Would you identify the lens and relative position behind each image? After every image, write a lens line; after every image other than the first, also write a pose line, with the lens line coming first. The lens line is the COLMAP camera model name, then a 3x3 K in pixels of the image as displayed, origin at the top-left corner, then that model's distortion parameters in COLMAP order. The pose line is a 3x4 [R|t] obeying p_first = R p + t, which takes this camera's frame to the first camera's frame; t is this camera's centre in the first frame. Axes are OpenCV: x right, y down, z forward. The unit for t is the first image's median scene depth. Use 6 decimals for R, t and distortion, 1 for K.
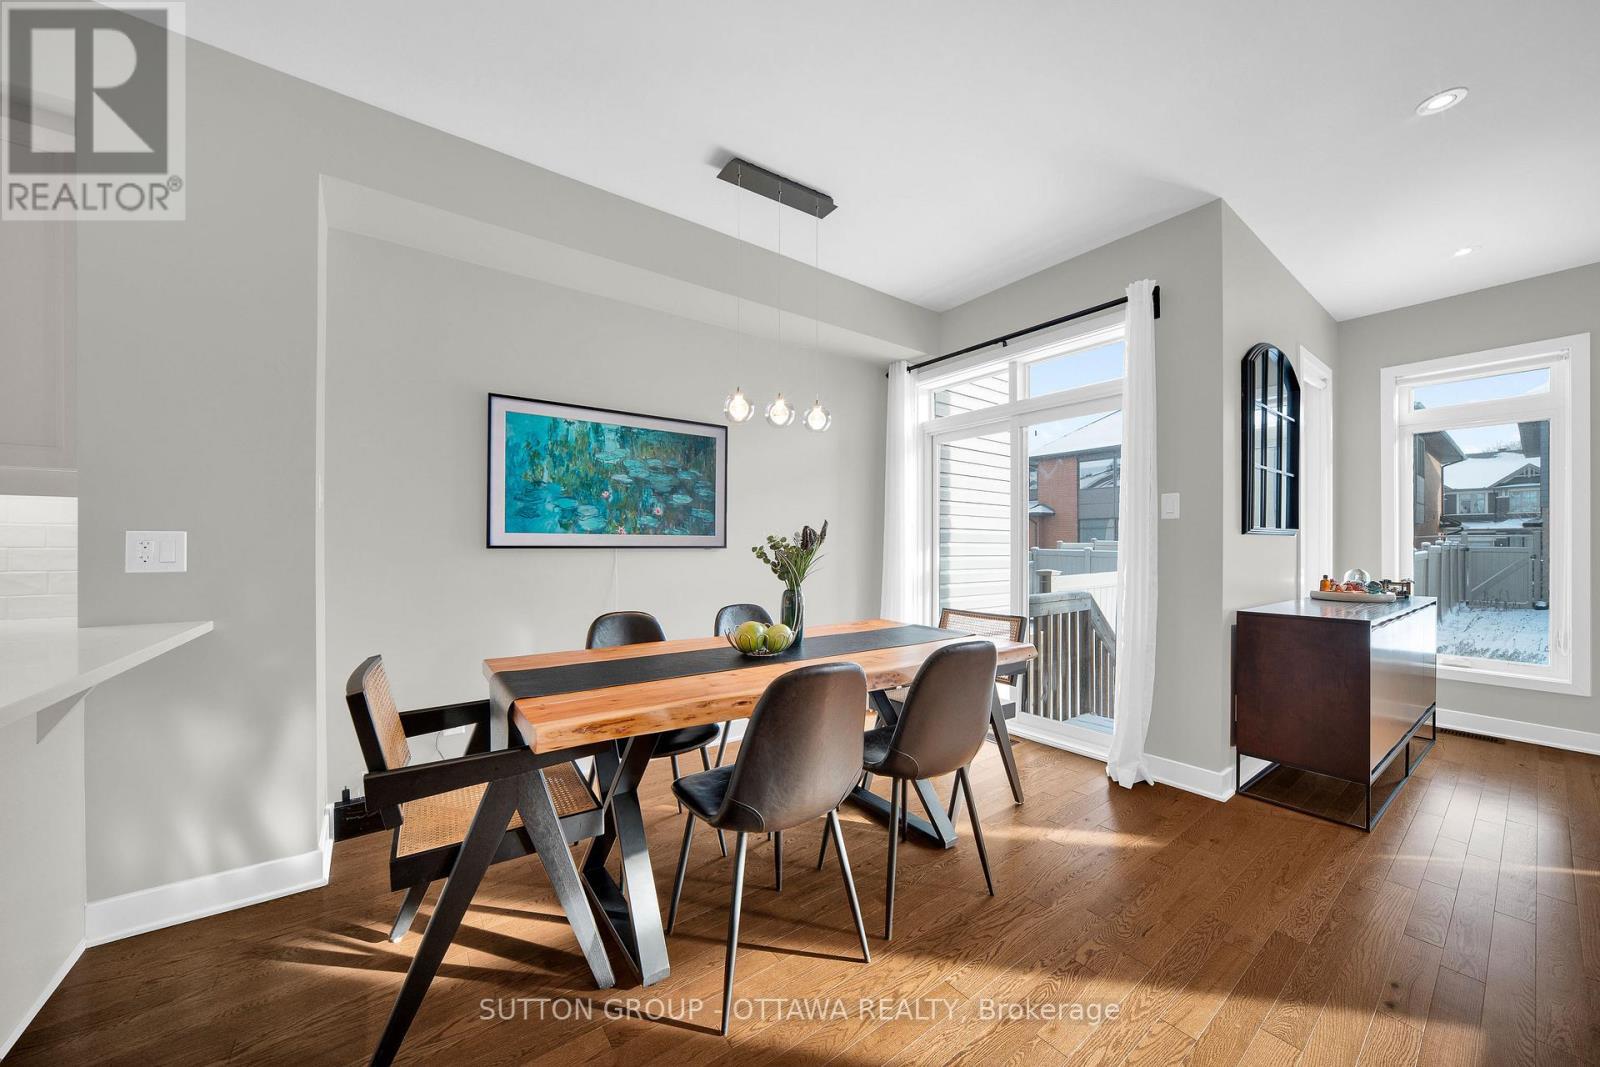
lens RADIAL K [[562.2, 0, 798.6], [0, 562.2, 544.1], [0, 0, 1]] dist [-0.014617, 0.003145]
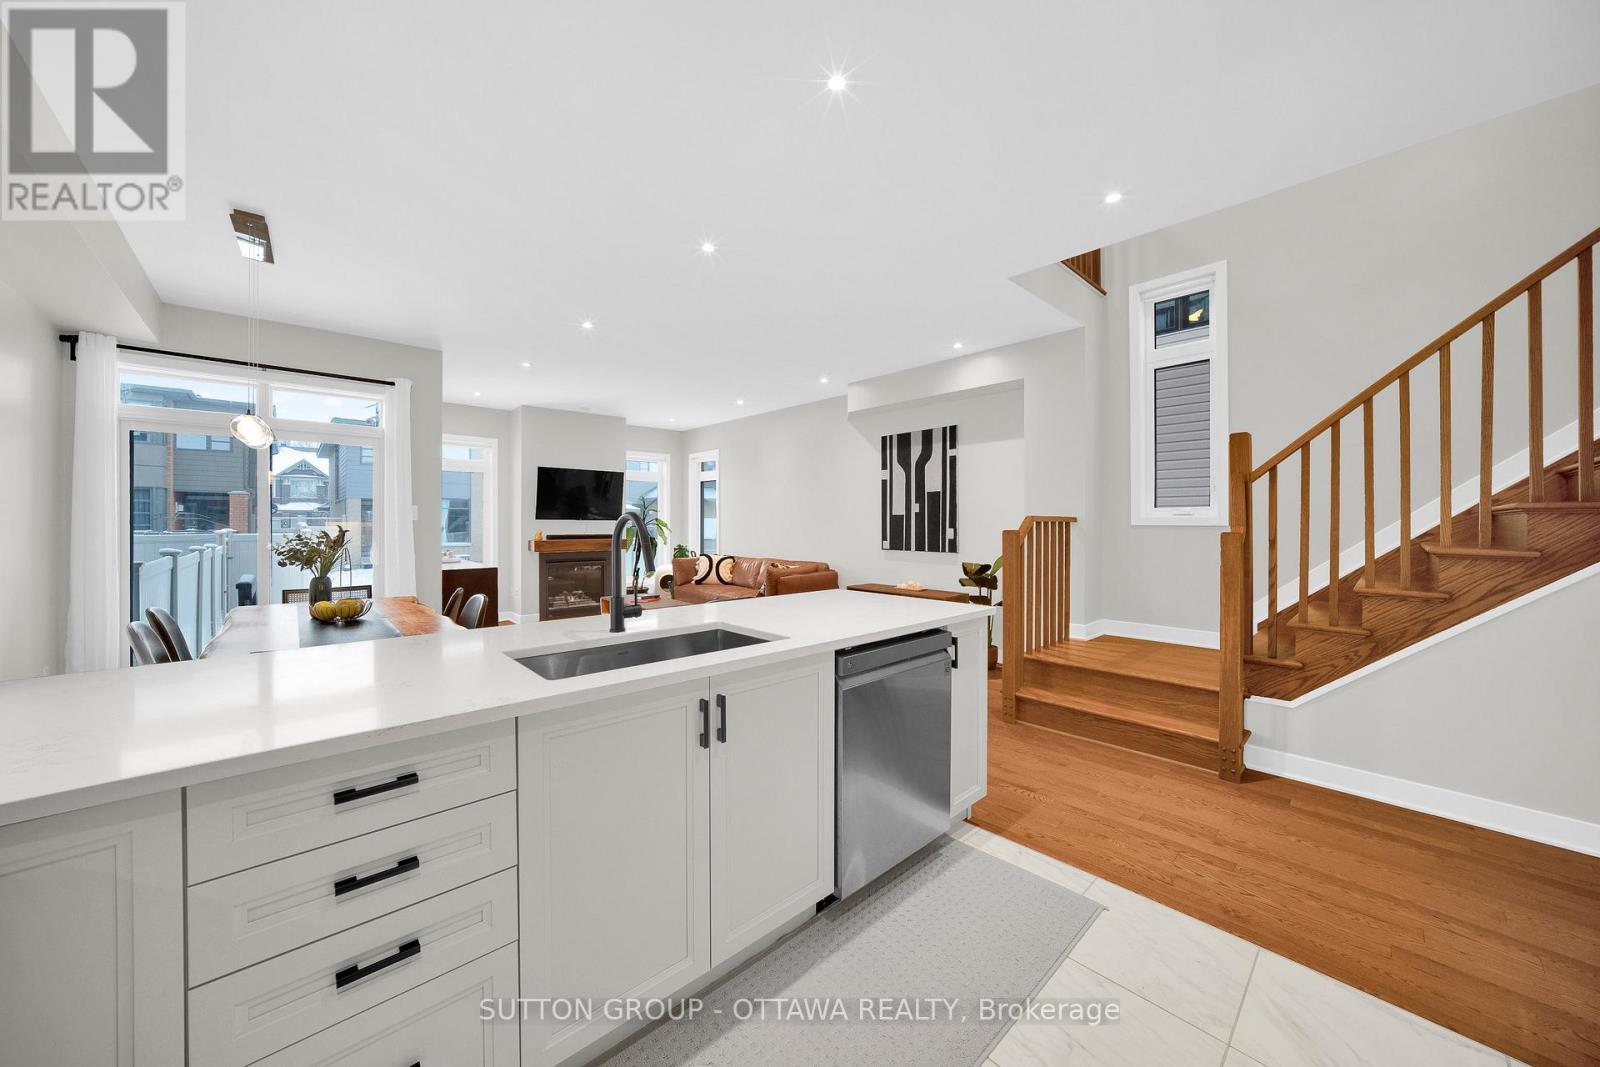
lens RADIAL K [[562.2, 0, 799.2], [0, 562.2, 523.0], [0, 0, 1]] dist [-0.014617, 0.003145]
pose [[-0.101986, -0.000445, 0.994786, -1.116926], [-0.002944, 0.999996, 0.000146, -0.040507], [-0.994782, -0.002914, -0.101986, -0.006501]]
